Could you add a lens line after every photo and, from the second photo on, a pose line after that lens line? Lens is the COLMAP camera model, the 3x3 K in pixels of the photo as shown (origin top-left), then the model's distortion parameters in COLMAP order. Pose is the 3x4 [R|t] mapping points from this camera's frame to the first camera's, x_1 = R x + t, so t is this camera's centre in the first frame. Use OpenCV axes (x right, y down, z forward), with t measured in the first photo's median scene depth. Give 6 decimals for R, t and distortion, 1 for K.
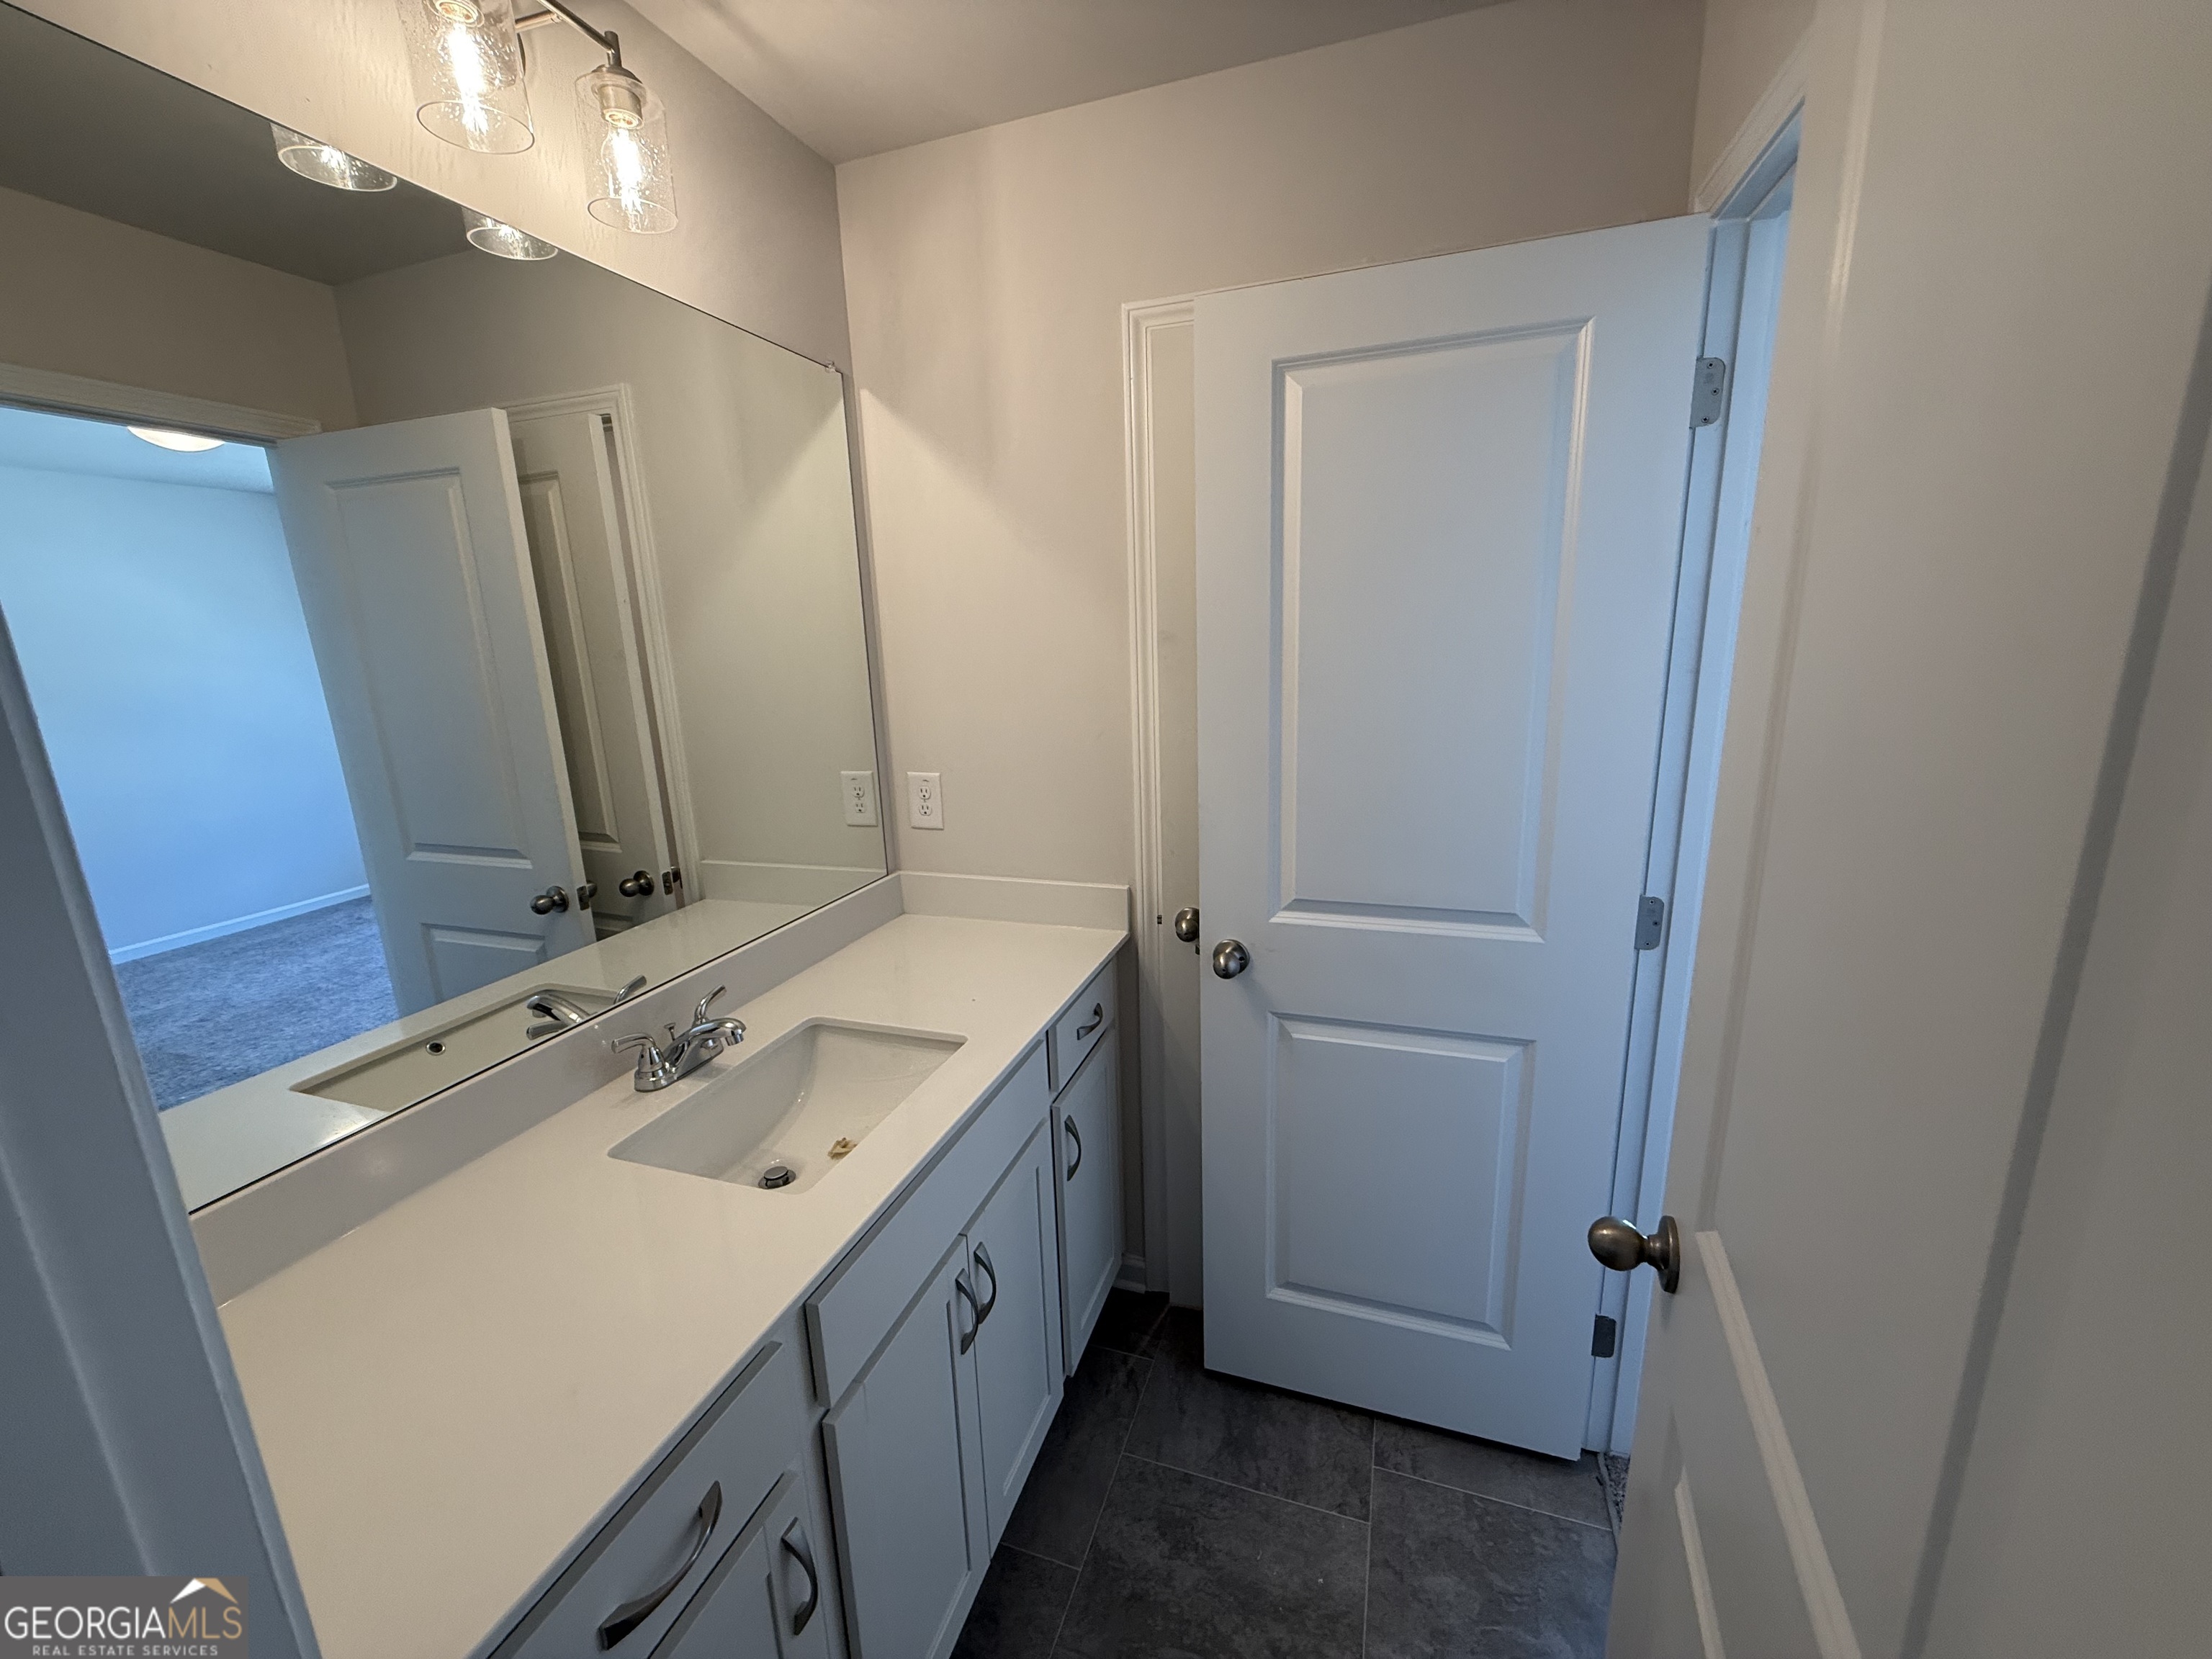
lens RADIAL K [[874.9, 0, 1106.0], [0, 874.9, 829.5], [0, 0, 1]] dist [0.000404, -0.000300]
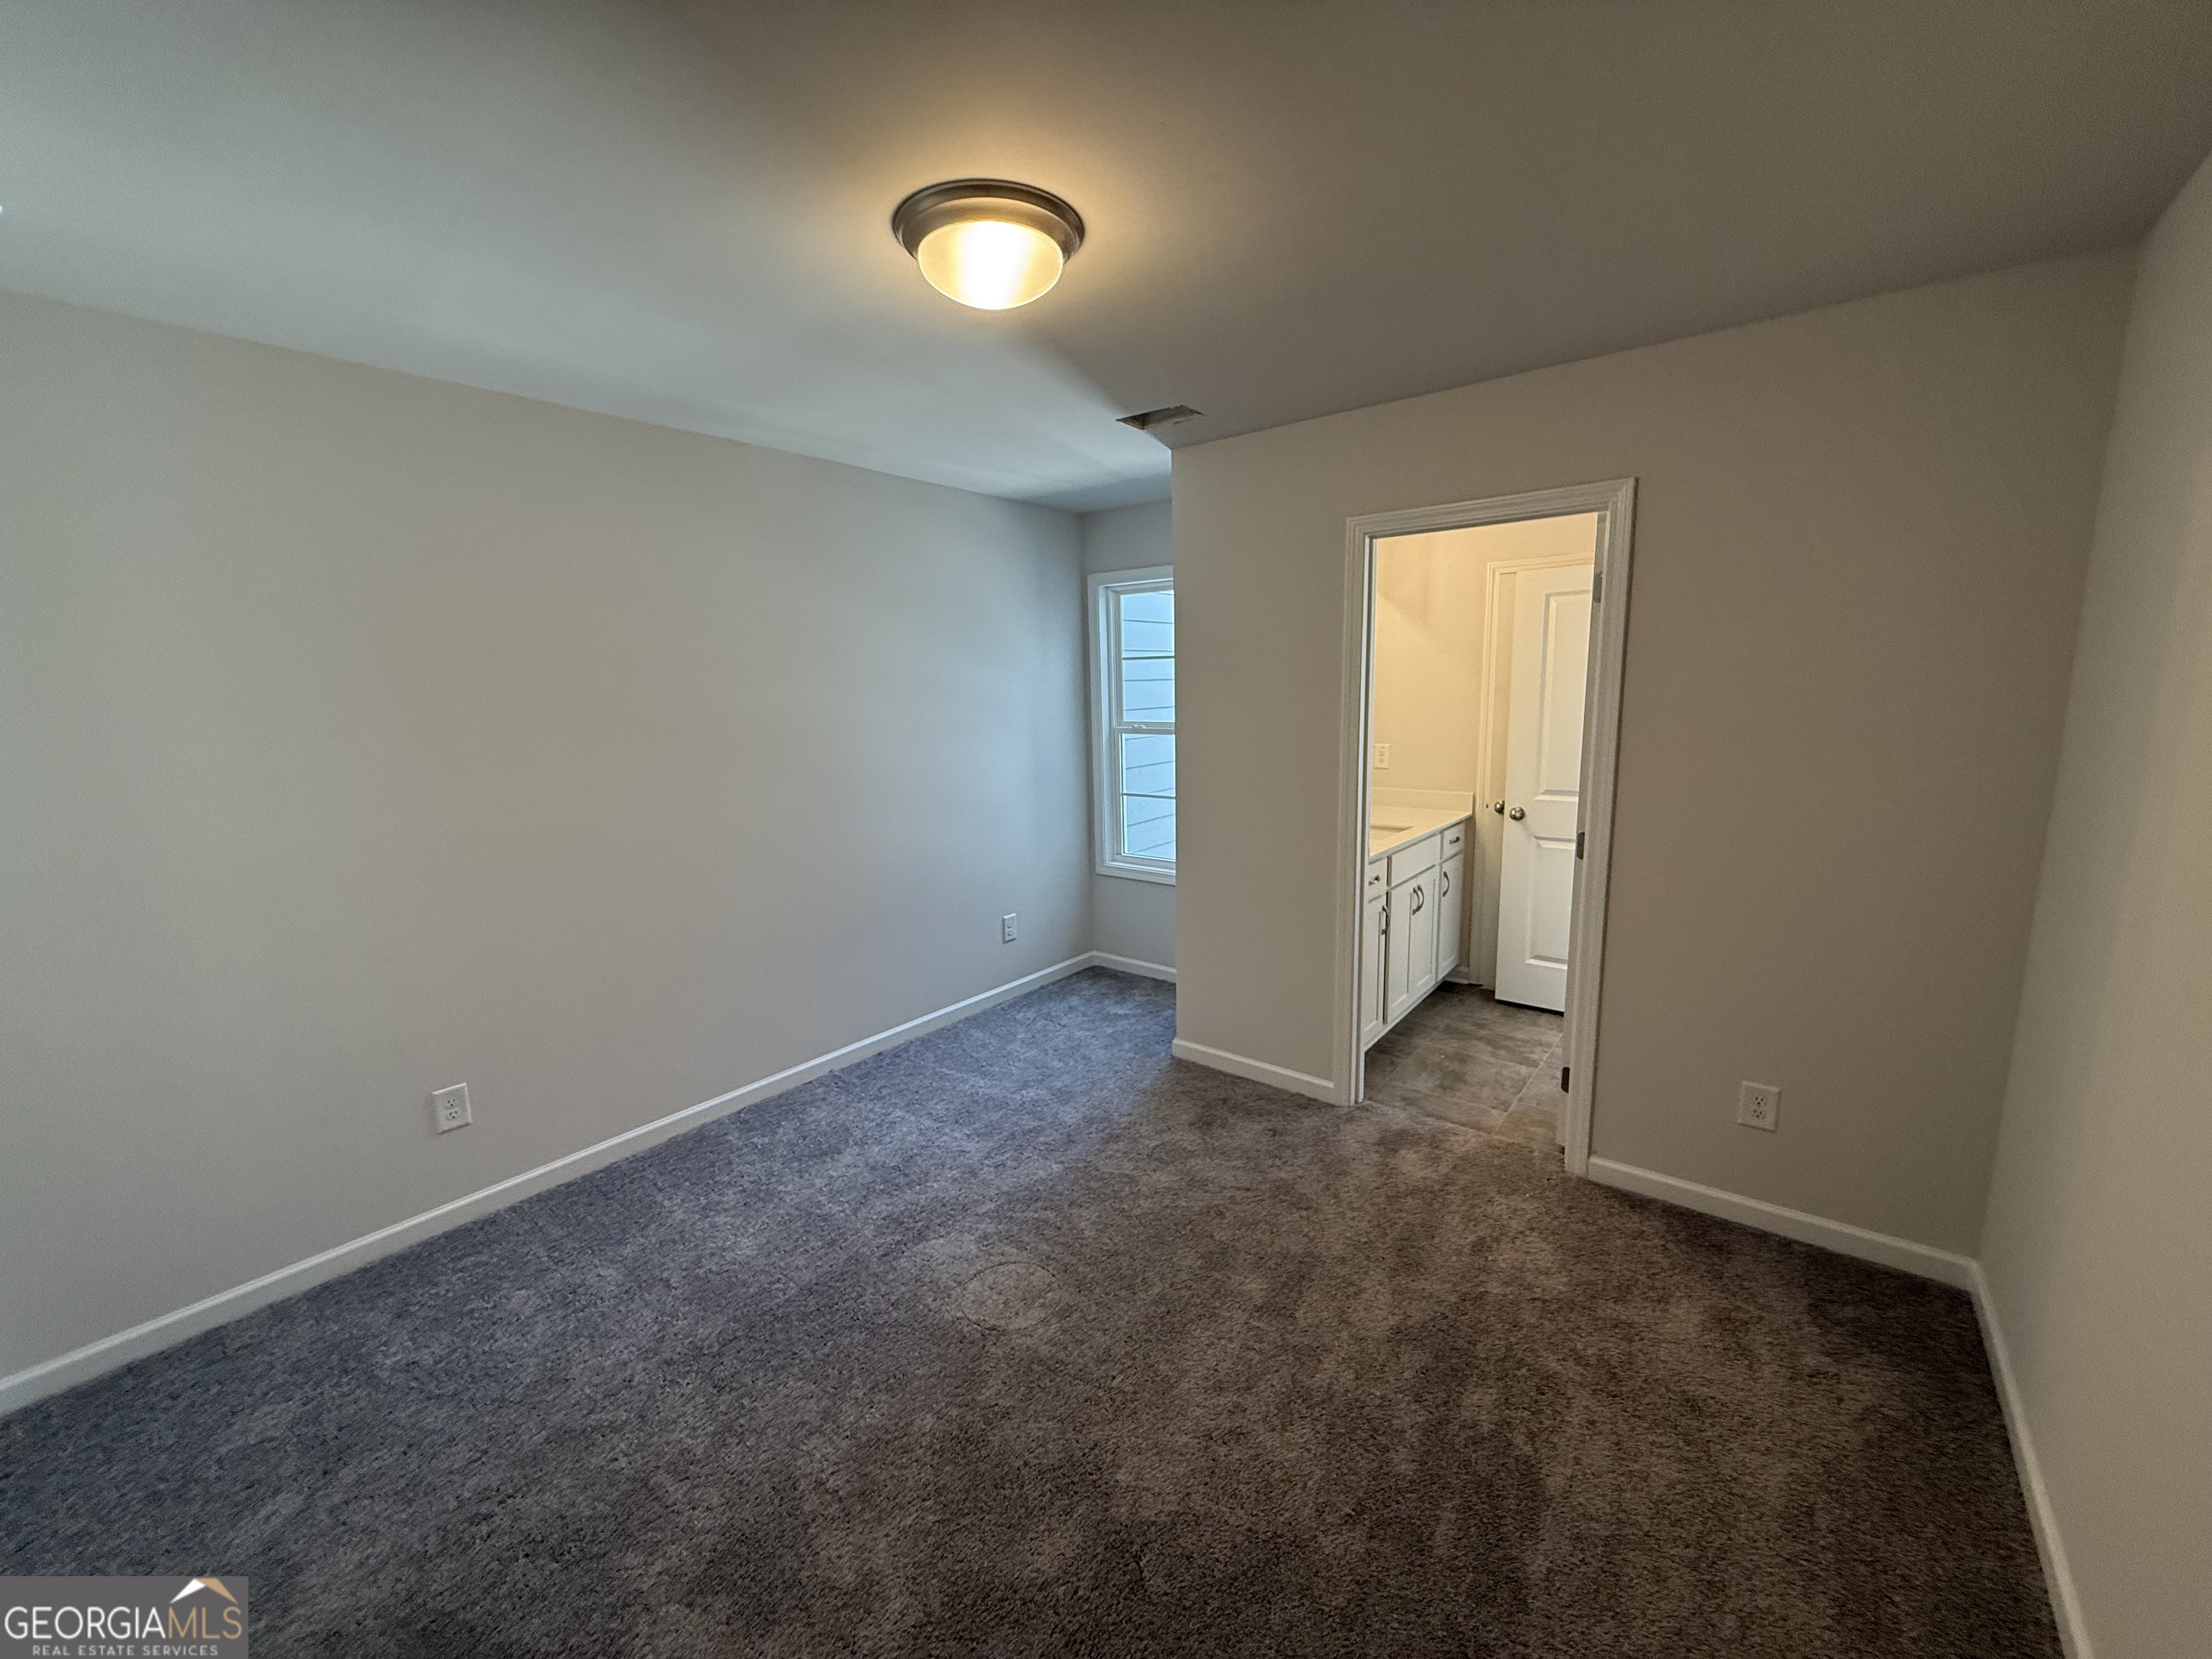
lens RADIAL K [[874.9, 0, 1106.0], [0, 874.9, 829.5], [0, 0, 1]] dist [0.000404, -0.000300]
pose [[0.942176, 0.065558, -0.328644, -0.143423], [-0.082550, 0.995862, -0.038005, 0.374043], [0.324792, 0.062937, 0.943689, -1.754934]]
